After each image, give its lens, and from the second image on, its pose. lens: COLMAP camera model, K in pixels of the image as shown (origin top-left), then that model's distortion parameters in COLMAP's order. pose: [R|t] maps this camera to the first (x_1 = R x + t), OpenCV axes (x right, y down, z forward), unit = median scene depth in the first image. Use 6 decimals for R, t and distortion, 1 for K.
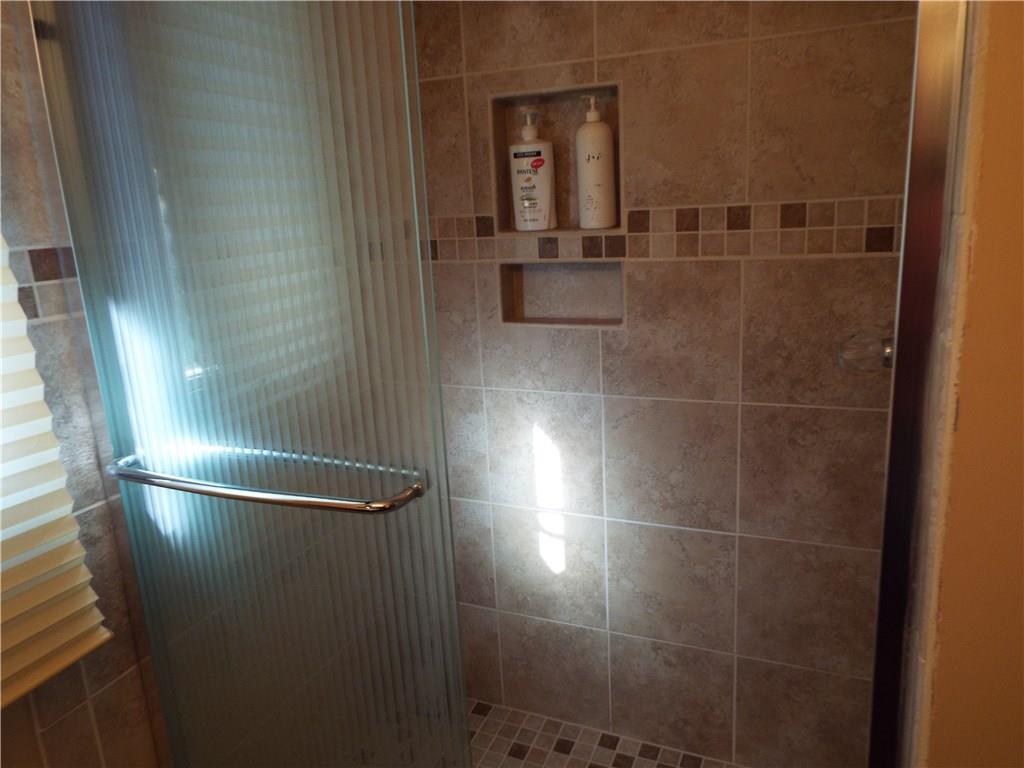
lens RADIAL K [[747.3, 0, 513.9], [0, 747.3, 385.6], [0, 0, 1]] dist [-0.007145, 0.003919]
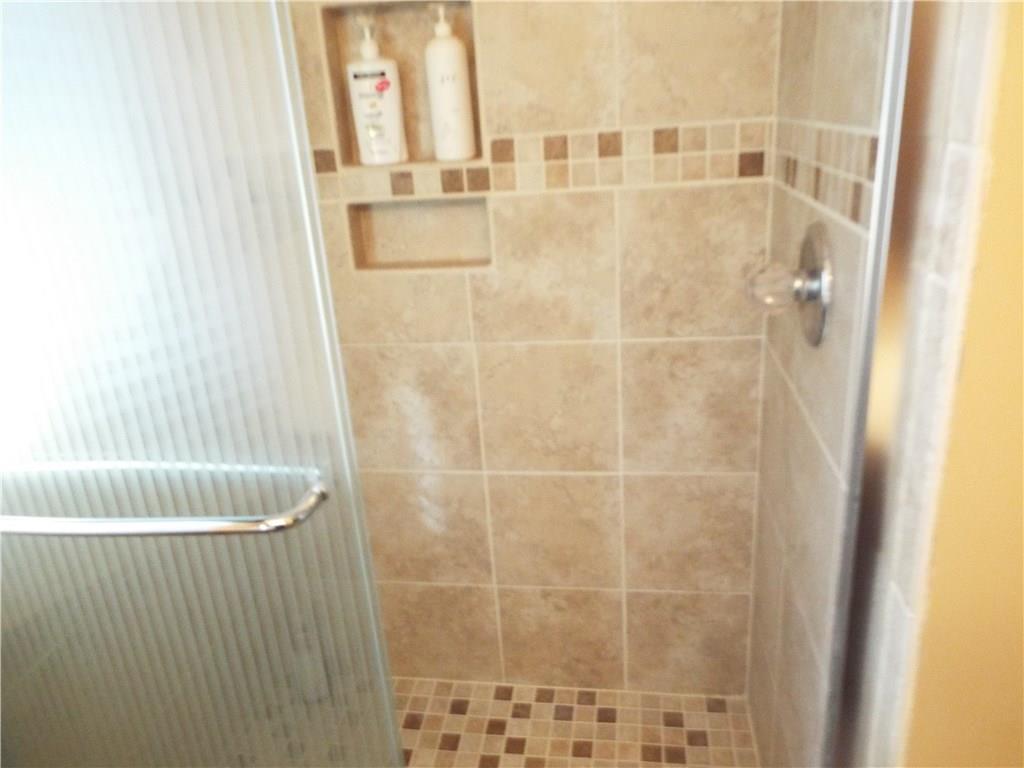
lens RADIAL K [[747.3, 0, 511.8], [0, 747.3, 383.0], [0, 0, 1]] dist [-0.007145, 0.003919]
pose [[0.965857, -0.099824, 0.239072, -0.065076], [0.077141, 0.991743, 0.102450, -0.031388], [-0.247325, -0.080510, 0.965582, 0.095958]]
